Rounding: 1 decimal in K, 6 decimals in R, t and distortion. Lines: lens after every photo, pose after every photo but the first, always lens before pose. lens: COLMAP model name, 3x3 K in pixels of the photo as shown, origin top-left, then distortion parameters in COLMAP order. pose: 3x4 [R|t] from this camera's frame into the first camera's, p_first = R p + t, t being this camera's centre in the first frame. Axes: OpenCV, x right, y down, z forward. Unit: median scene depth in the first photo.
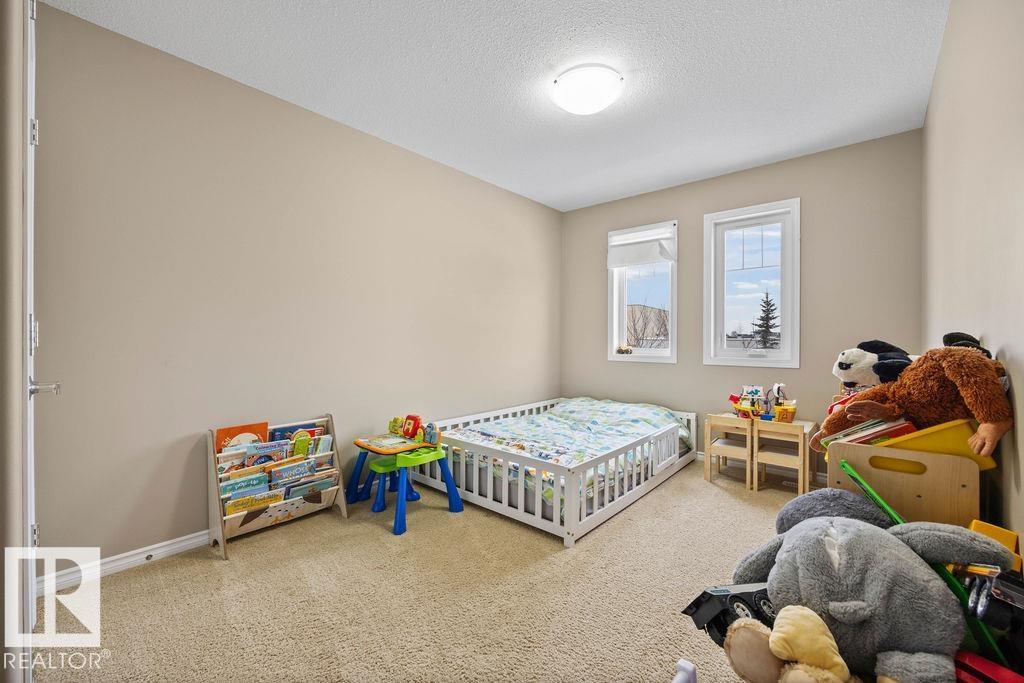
lens RADIAL K [[412.6, 0, 510.6], [0, 412.6, 339.6], [0, 0, 1]] dist [-0.000090, -0.000181]
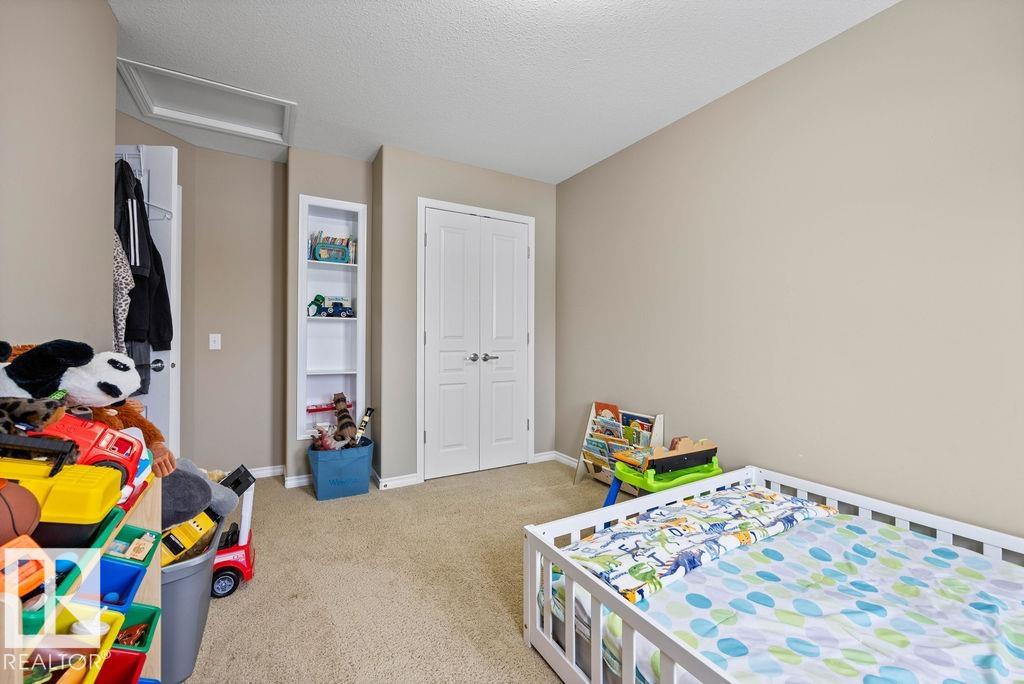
lens RADIAL K [[412.6, 0, 510.9], [0, 412.6, 344.2], [0, 0, 1]] dist [-0.000090, -0.000181]
pose [[-0.327944, -0.006820, -0.944672, 0.728900], [-0.008037, 0.999958, -0.004429, 0.015884], [0.944663, 0.006140, -0.327985, 1.097674]]
